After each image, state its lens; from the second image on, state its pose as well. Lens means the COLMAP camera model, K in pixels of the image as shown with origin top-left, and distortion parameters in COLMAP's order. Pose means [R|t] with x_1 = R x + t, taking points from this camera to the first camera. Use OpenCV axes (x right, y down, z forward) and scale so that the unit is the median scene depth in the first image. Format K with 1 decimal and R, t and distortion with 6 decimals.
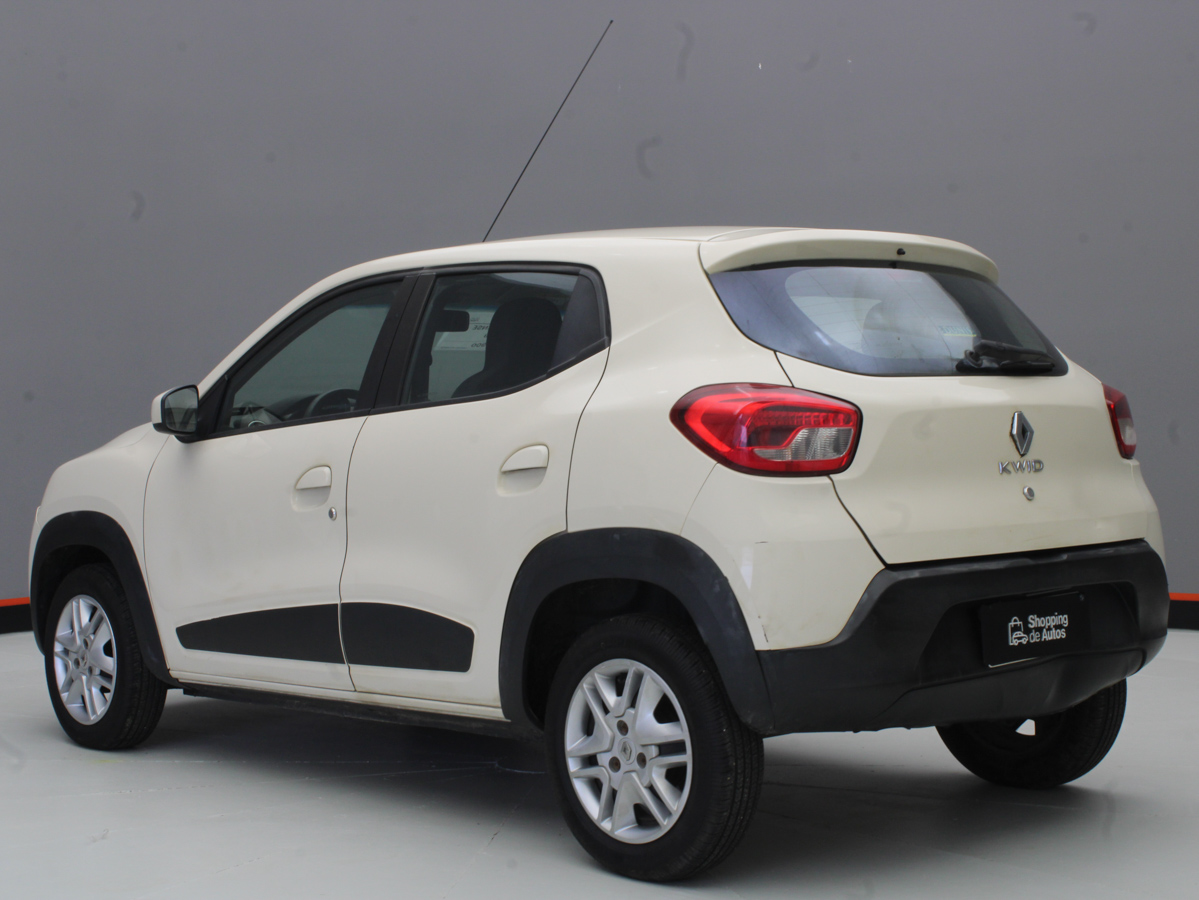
lens RADIAL K [[1977.1, 0, 599.5], [0, 1977.1, 450.0], [0, 0, 1]] dist [-0.017188, -0.028481]
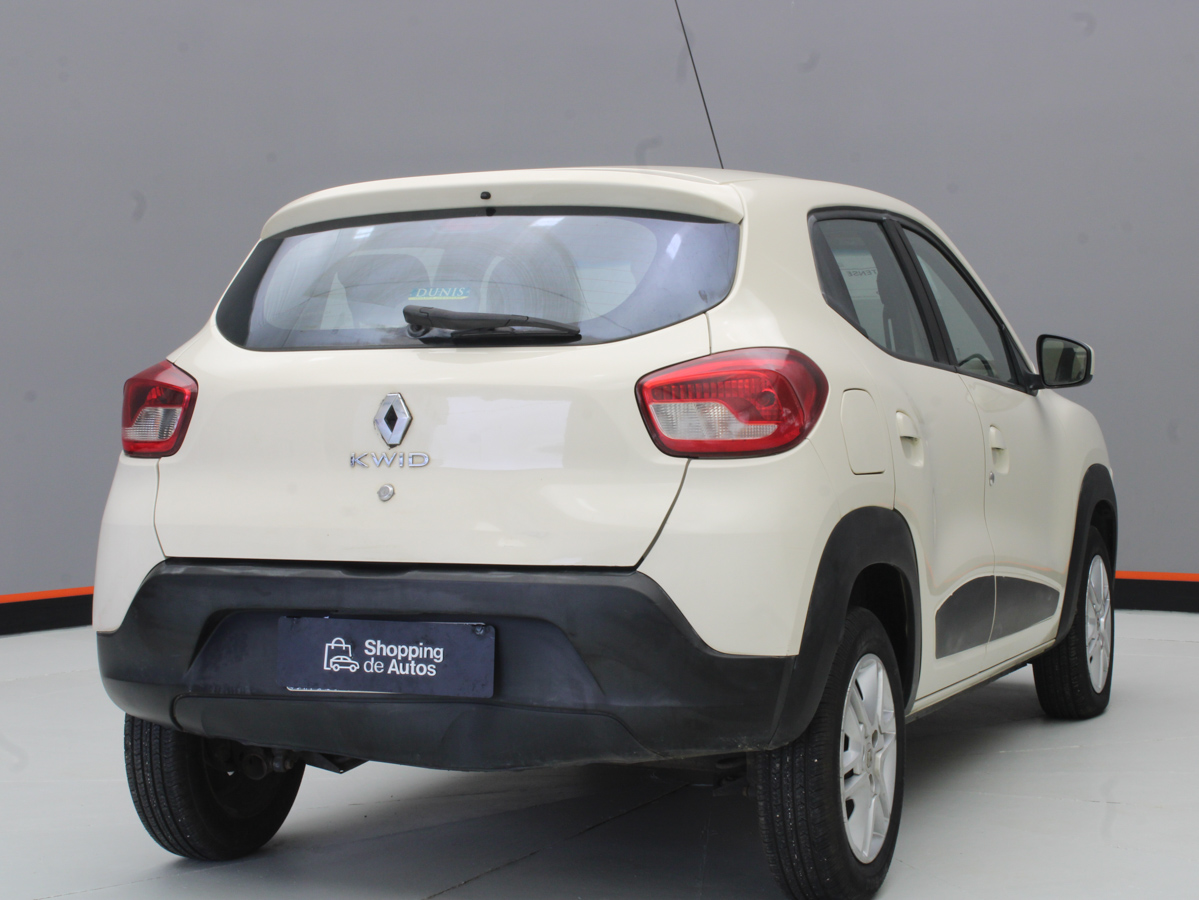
lens RADIAL K [[2298.7, 0, 599.5], [0, 2298.7, 450.0], [0, 0, 1]] dist [-0.019104, -0.139622]
pose [[0.427314, 0.045913, -0.902937, 1.116915], [-0.011669, 0.998907, 0.045270, -0.040242], [0.904028, -0.008808, 0.427383, 0.670149]]
